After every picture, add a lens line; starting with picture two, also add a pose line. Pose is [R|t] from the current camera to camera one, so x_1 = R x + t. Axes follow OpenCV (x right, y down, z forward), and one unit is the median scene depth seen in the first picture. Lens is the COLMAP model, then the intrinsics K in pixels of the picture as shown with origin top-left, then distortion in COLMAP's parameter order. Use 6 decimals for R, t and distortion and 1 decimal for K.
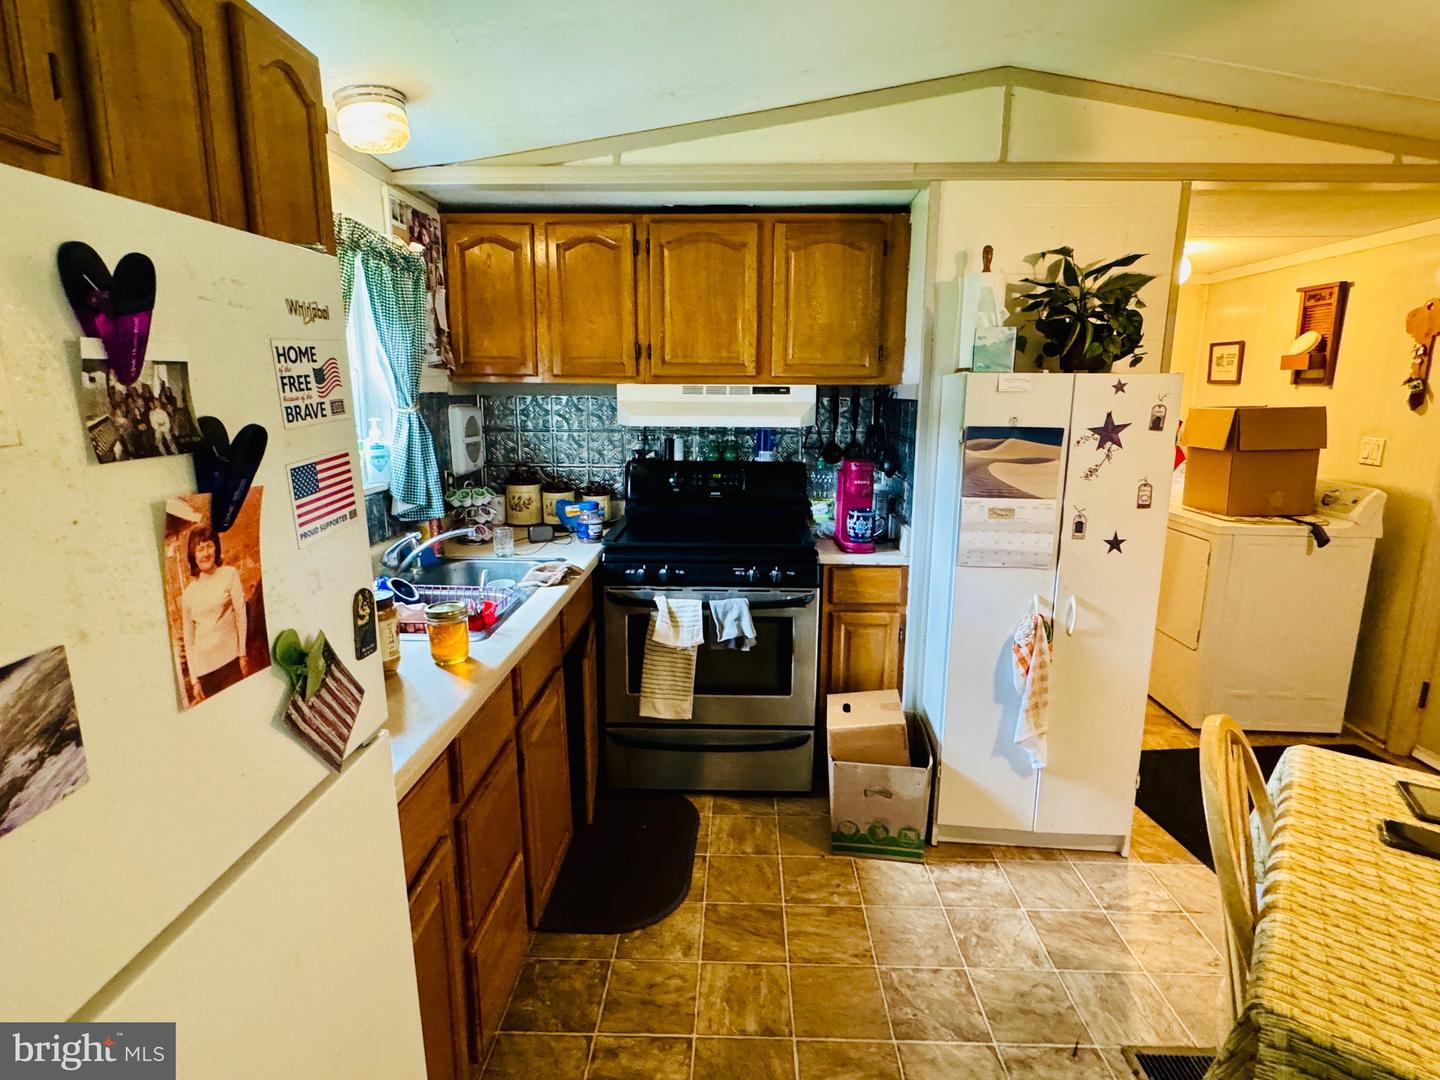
lens RADIAL K [[748.9, 0, 720.0], [0, 748.9, 540.0], [0, 0, 1]] dist [-0.002435, 0.000286]
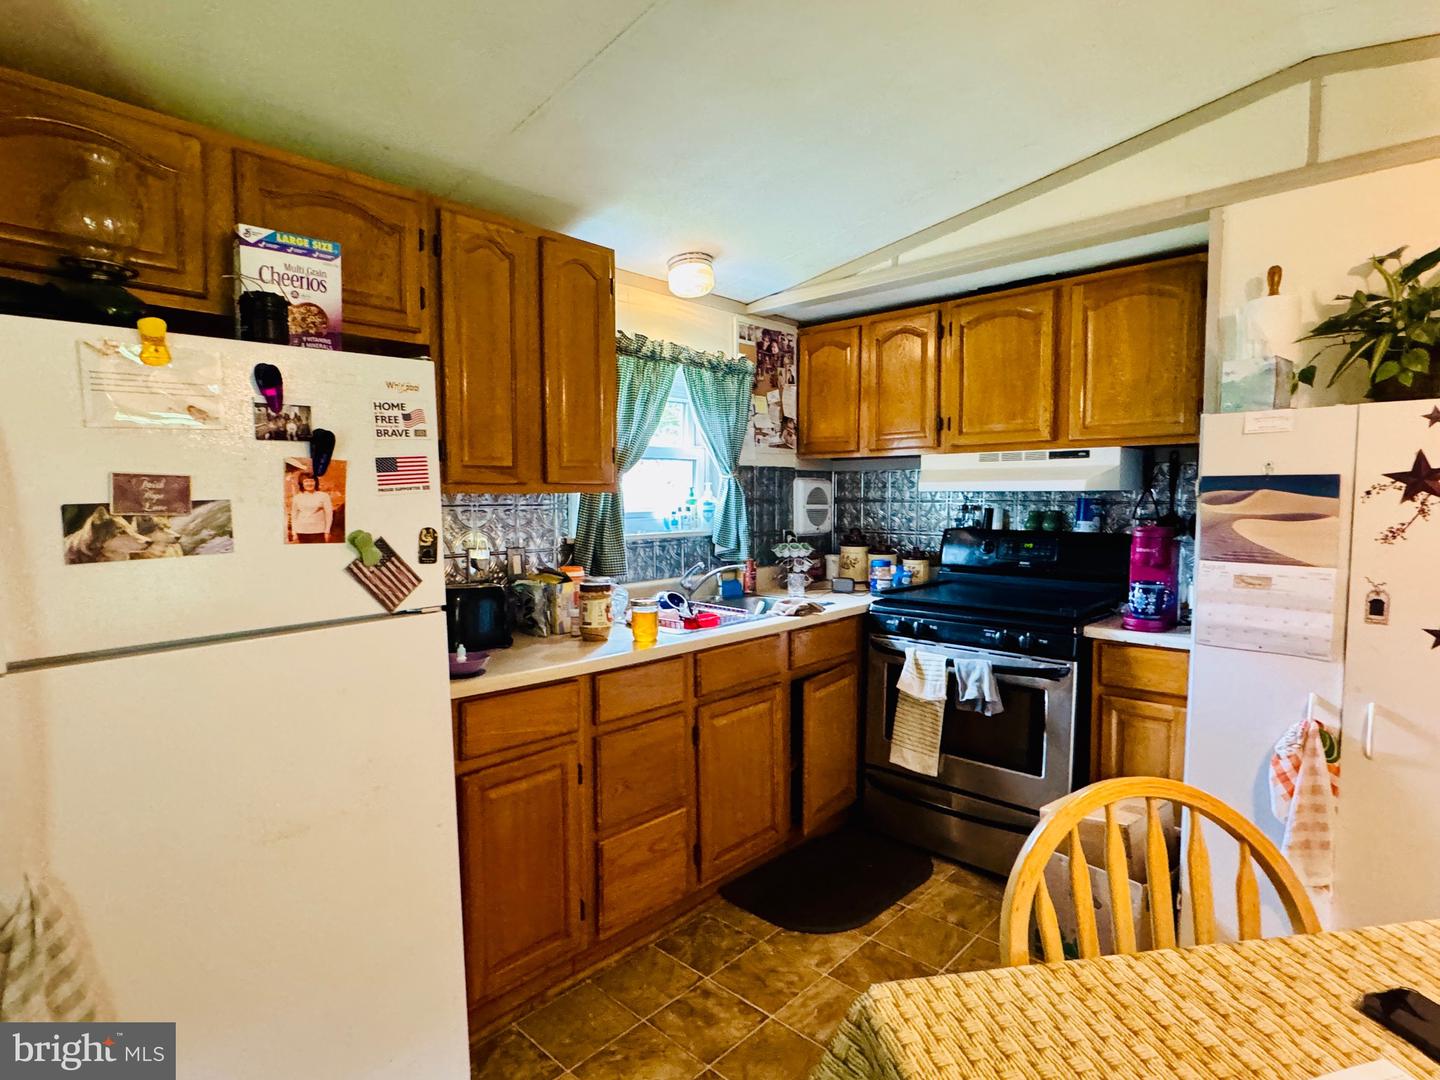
lens RADIAL K [[748.9, 0, 720.0], [0, 748.9, 540.0], [0, 0, 1]] dist [-0.002435, 0.000286]
pose [[0.748100, 0.032677, -0.662781, 0.409412], [-0.123609, 0.988168, -0.090802, 0.054201], [0.651972, 0.149854, 0.743288, 0.019985]]
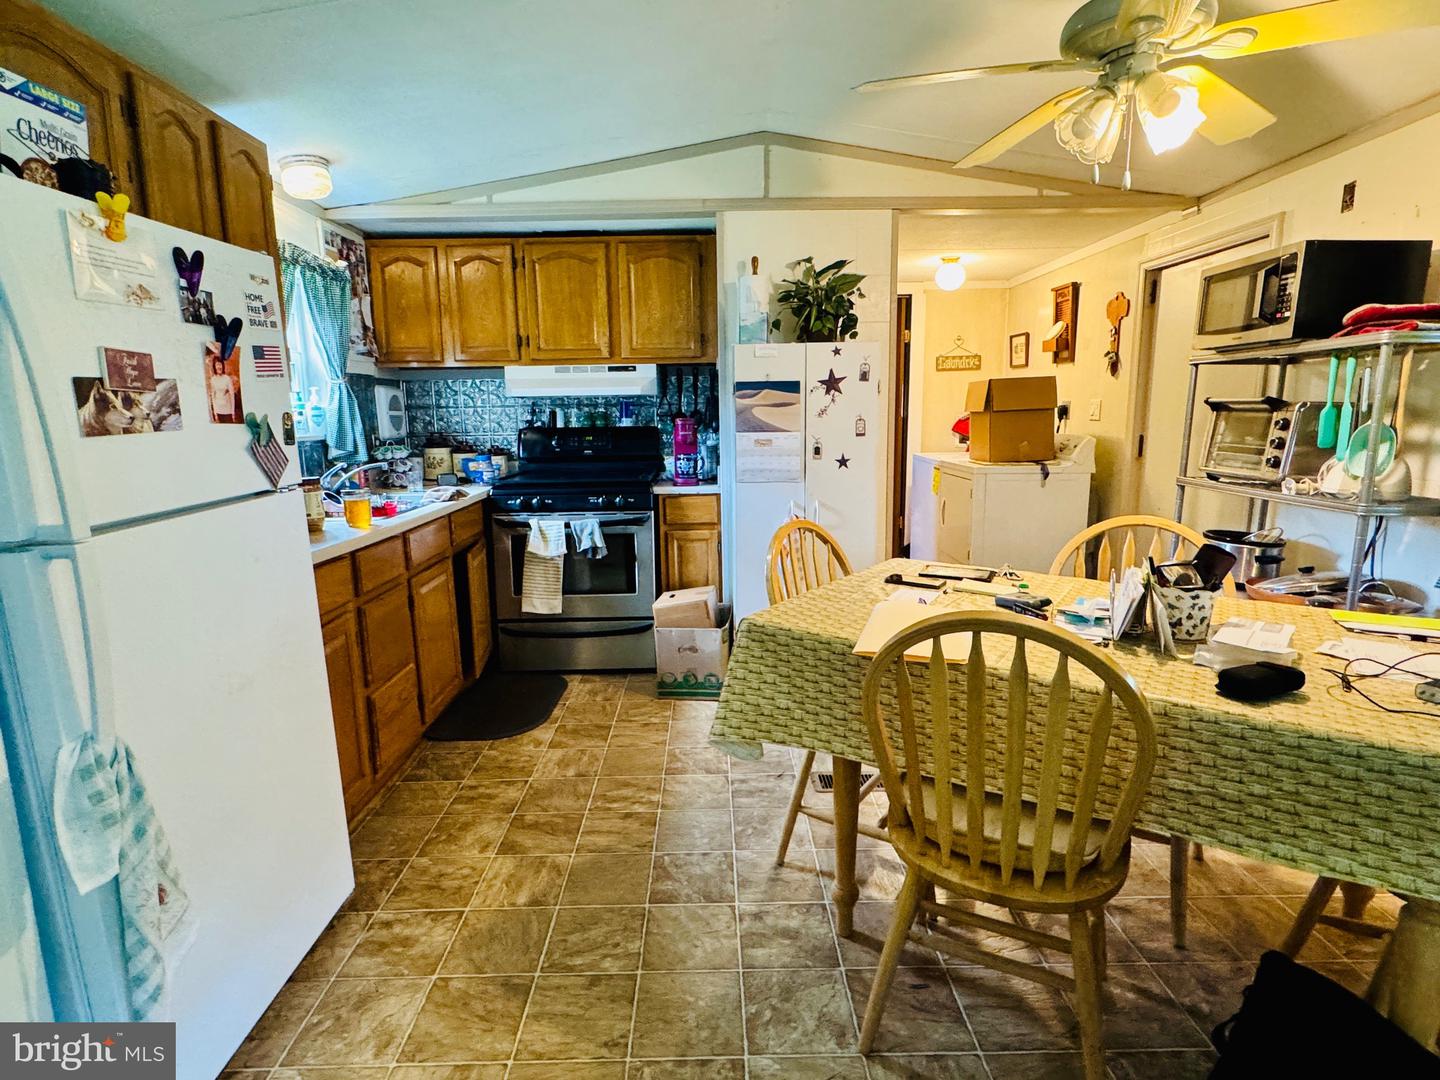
lens RADIAL K [[748.7, 0, 714.8], [0, 748.7, 539.5], [0, 0, 1]] dist [-0.001546, 0.000522]
pose [[0.999077, -0.027156, 0.033274, 0.198535], [0.028088, 0.999217, -0.027855, 0.157457], [-0.032491, 0.028764, 0.999058, -0.349077]]
